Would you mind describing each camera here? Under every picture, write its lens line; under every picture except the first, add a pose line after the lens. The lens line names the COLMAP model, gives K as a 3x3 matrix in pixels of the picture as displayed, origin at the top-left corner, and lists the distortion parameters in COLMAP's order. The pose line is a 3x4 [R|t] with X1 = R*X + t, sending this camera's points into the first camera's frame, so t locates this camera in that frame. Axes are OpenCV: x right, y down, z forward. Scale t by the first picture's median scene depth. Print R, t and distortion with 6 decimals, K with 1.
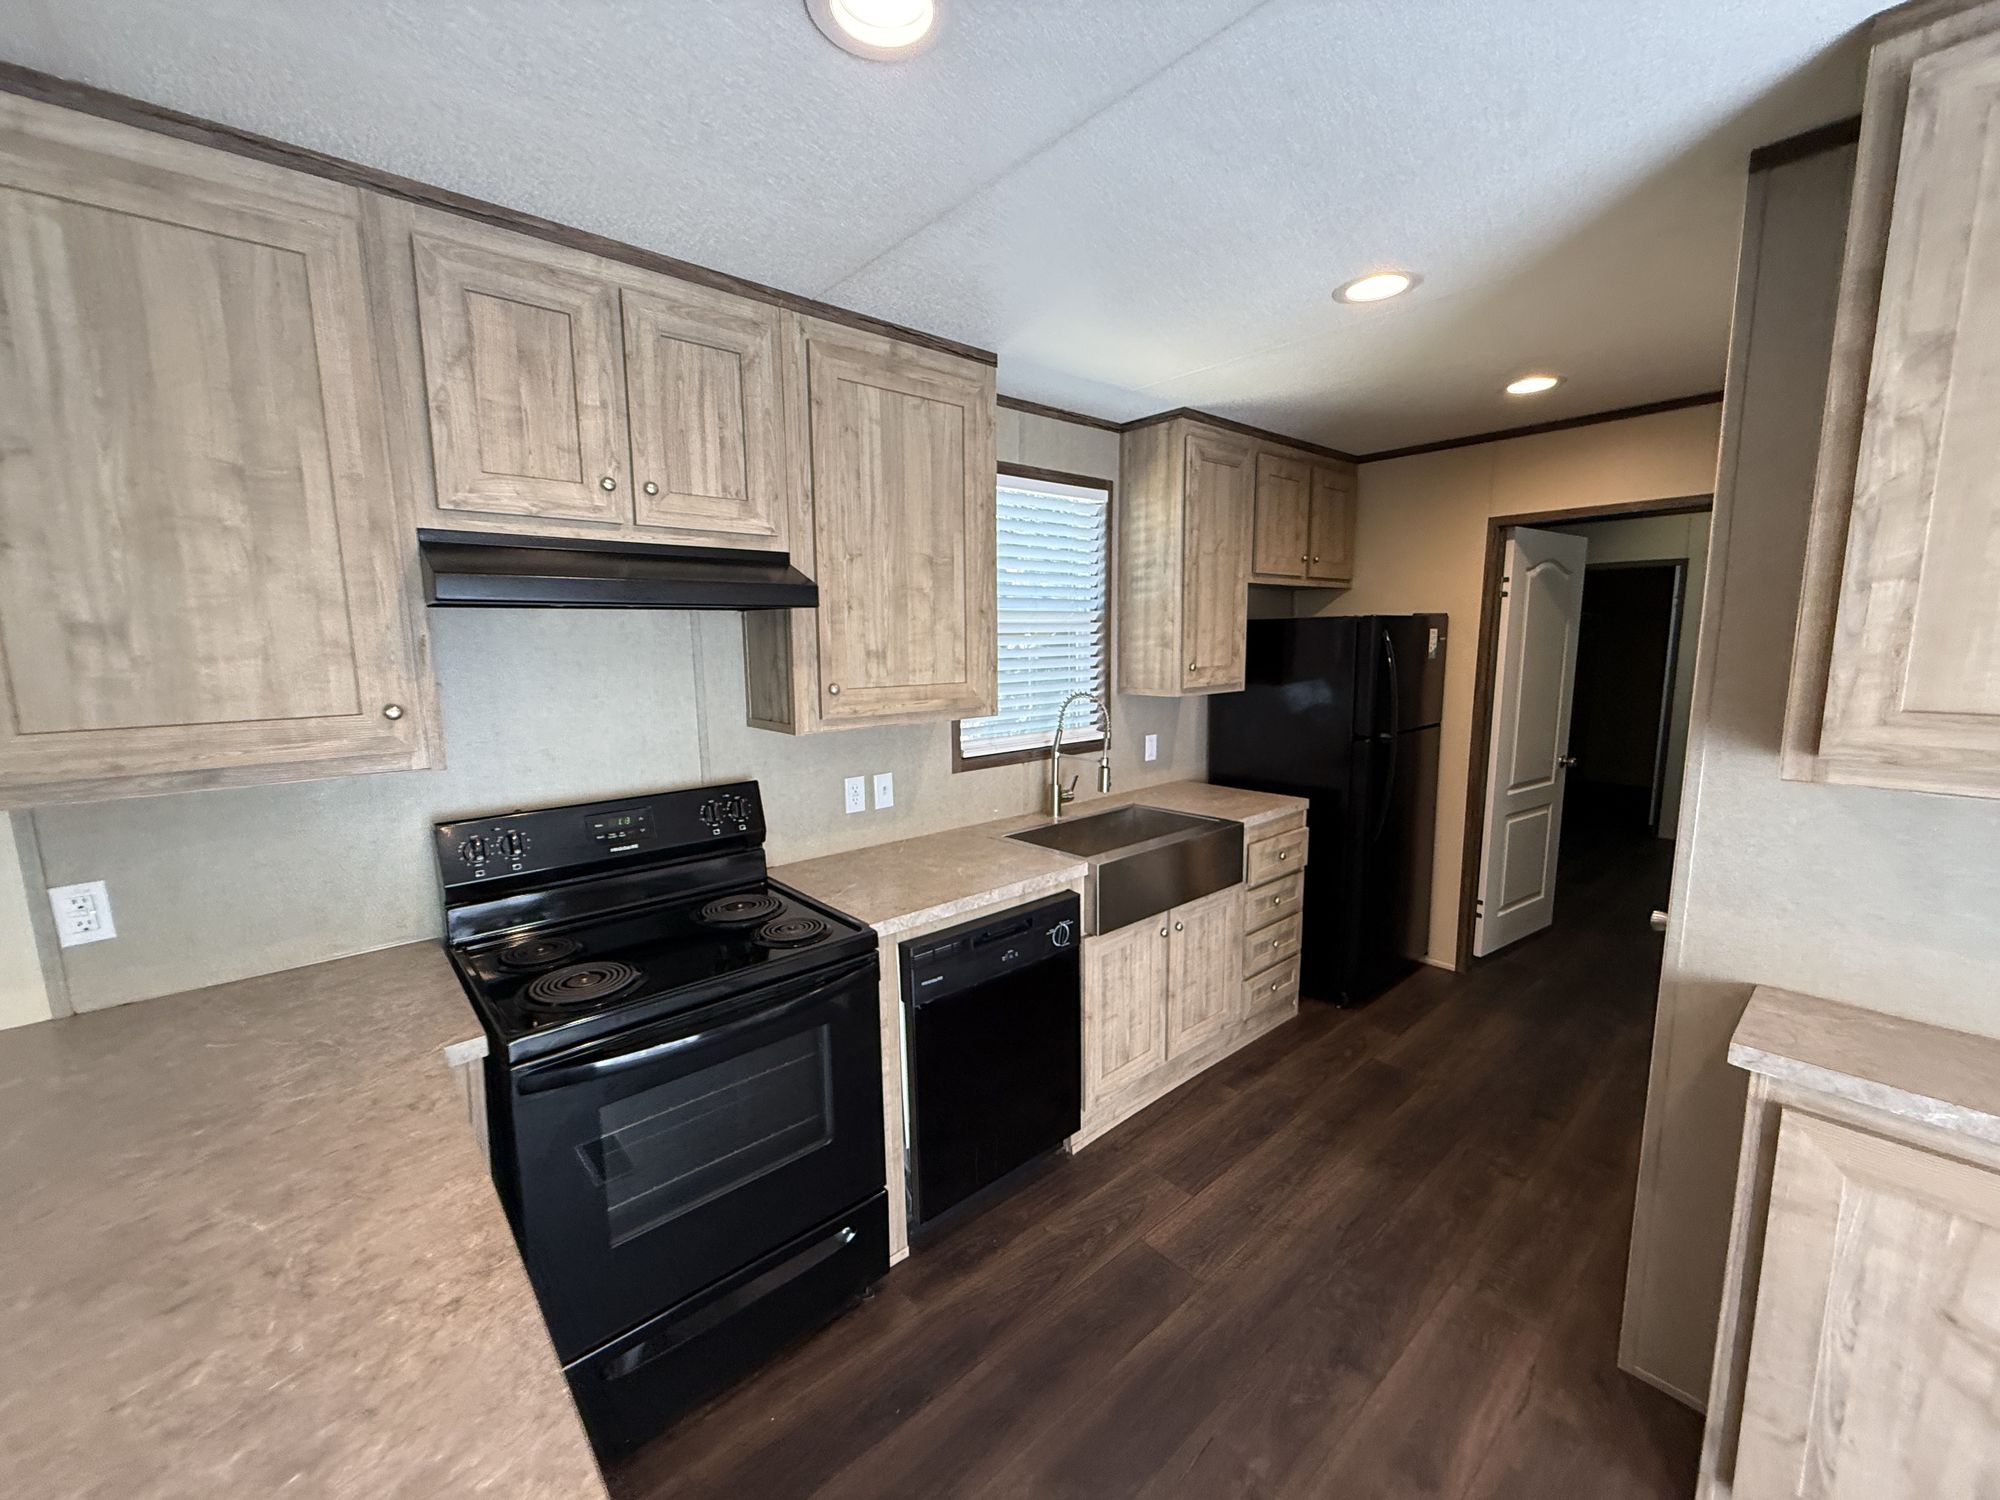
lens RADIAL K [[798.8, 0, 996.7], [0, 798.8, 750.6], [0, 0, 1]] dist [-0.000295, -0.000154]
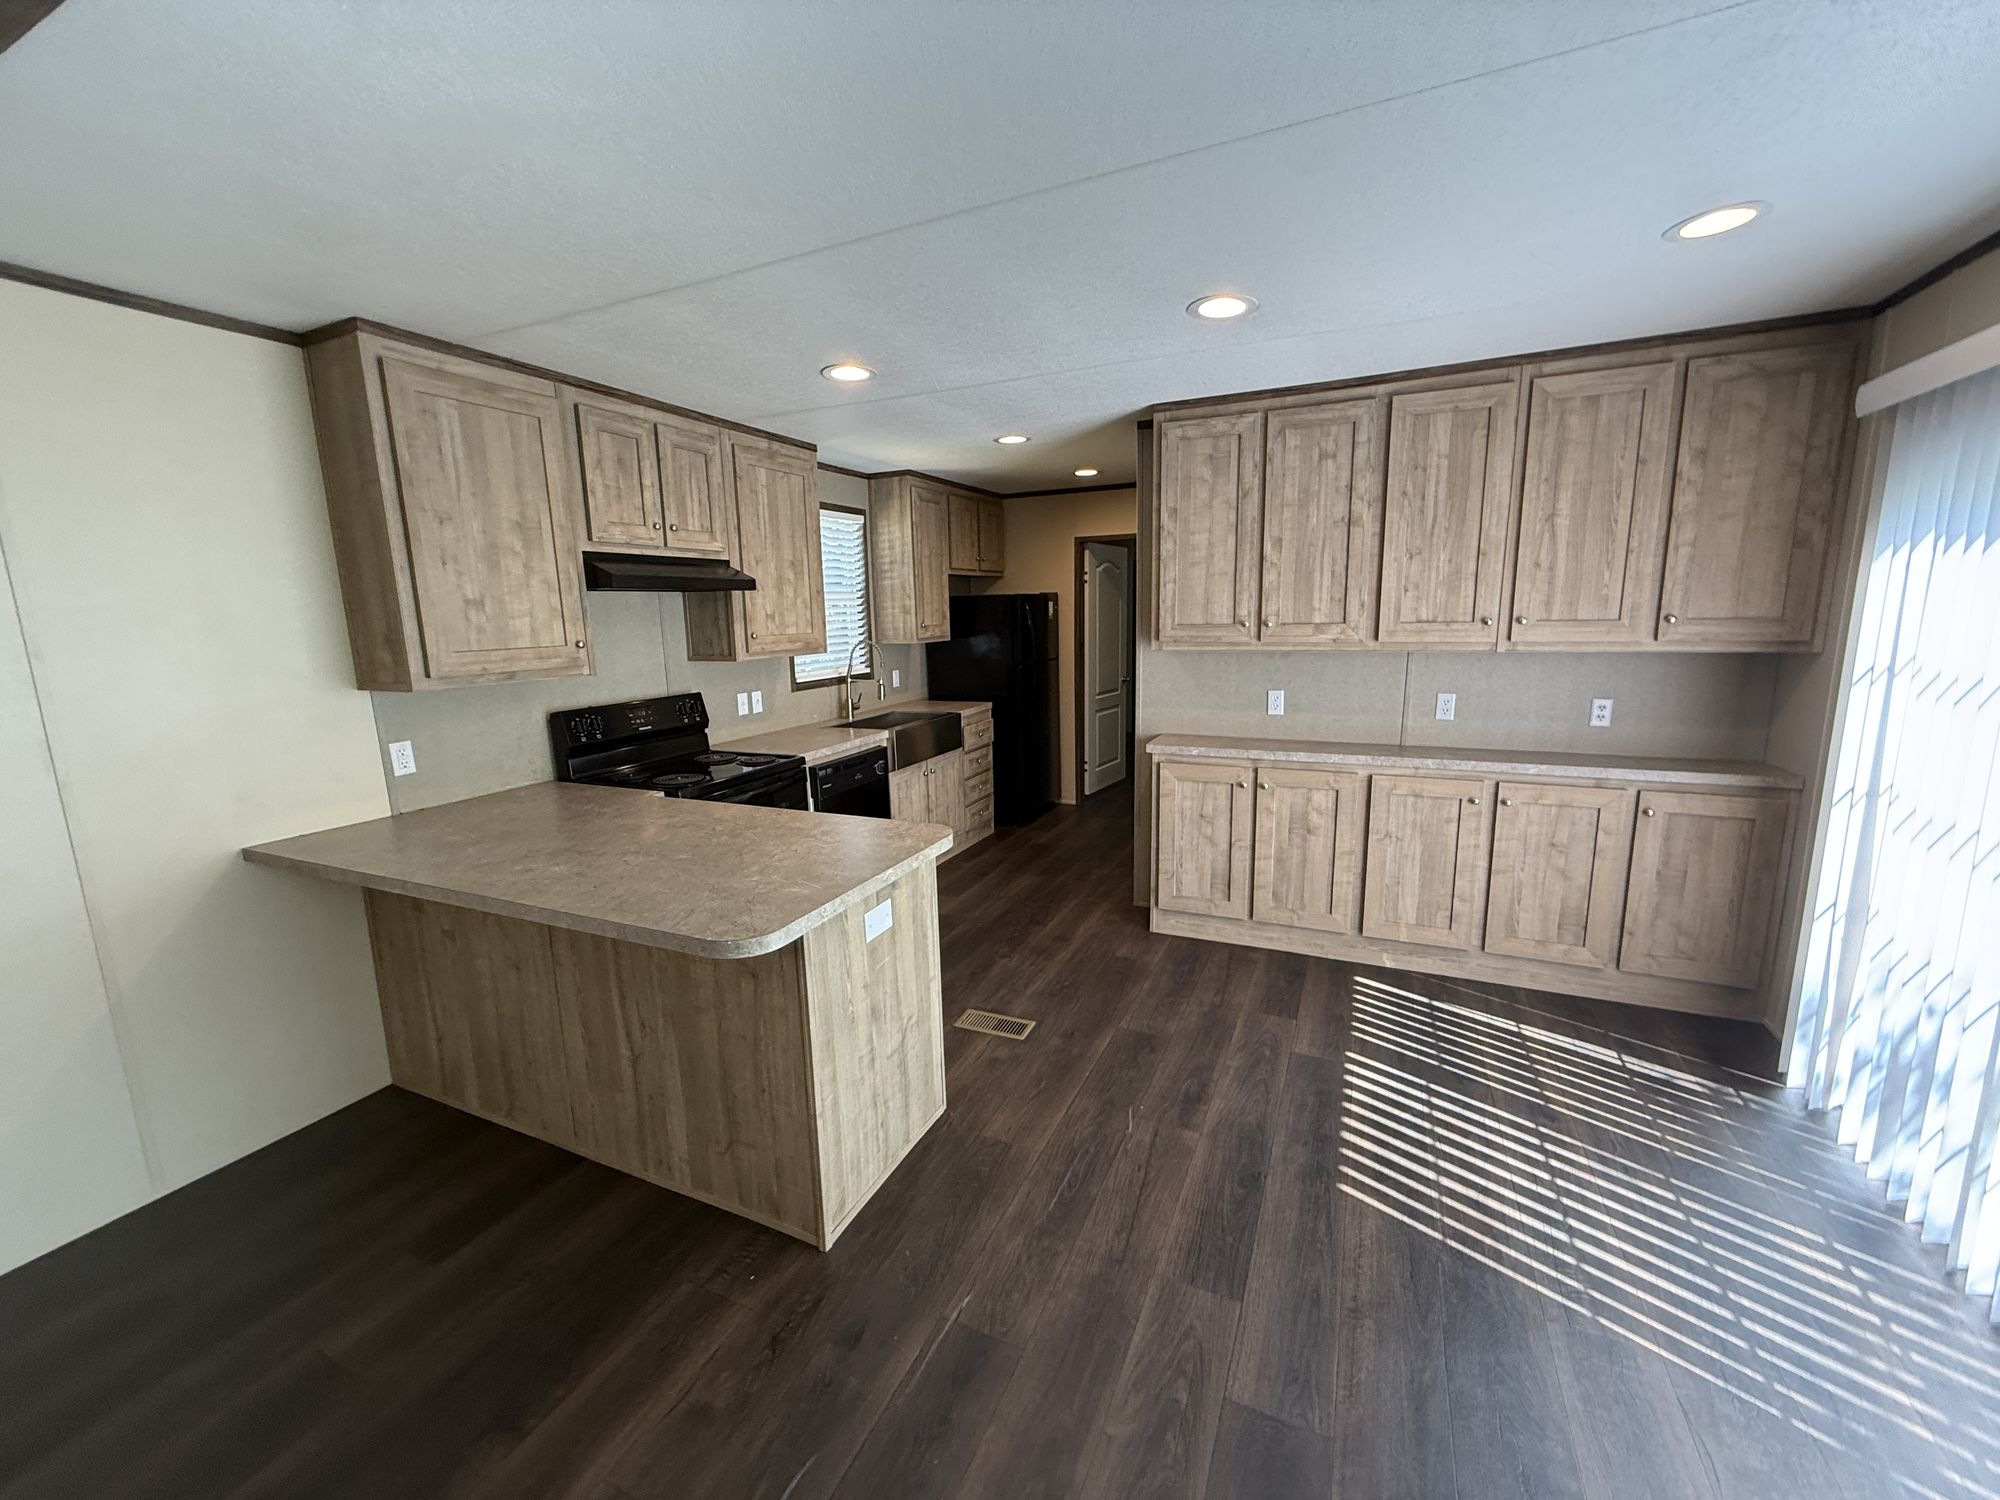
lens RADIAL K [[798.8, 0, 996.7], [0, 798.8, 750.6], [0, 0, 1]] dist [-0.000295, -0.000154]
pose [[0.914126, -0.079515, 0.397555, -0.350997], [0.068684, 0.996778, 0.041437, 0.115170], [-0.399569, -0.010573, 0.916642, -0.697748]]
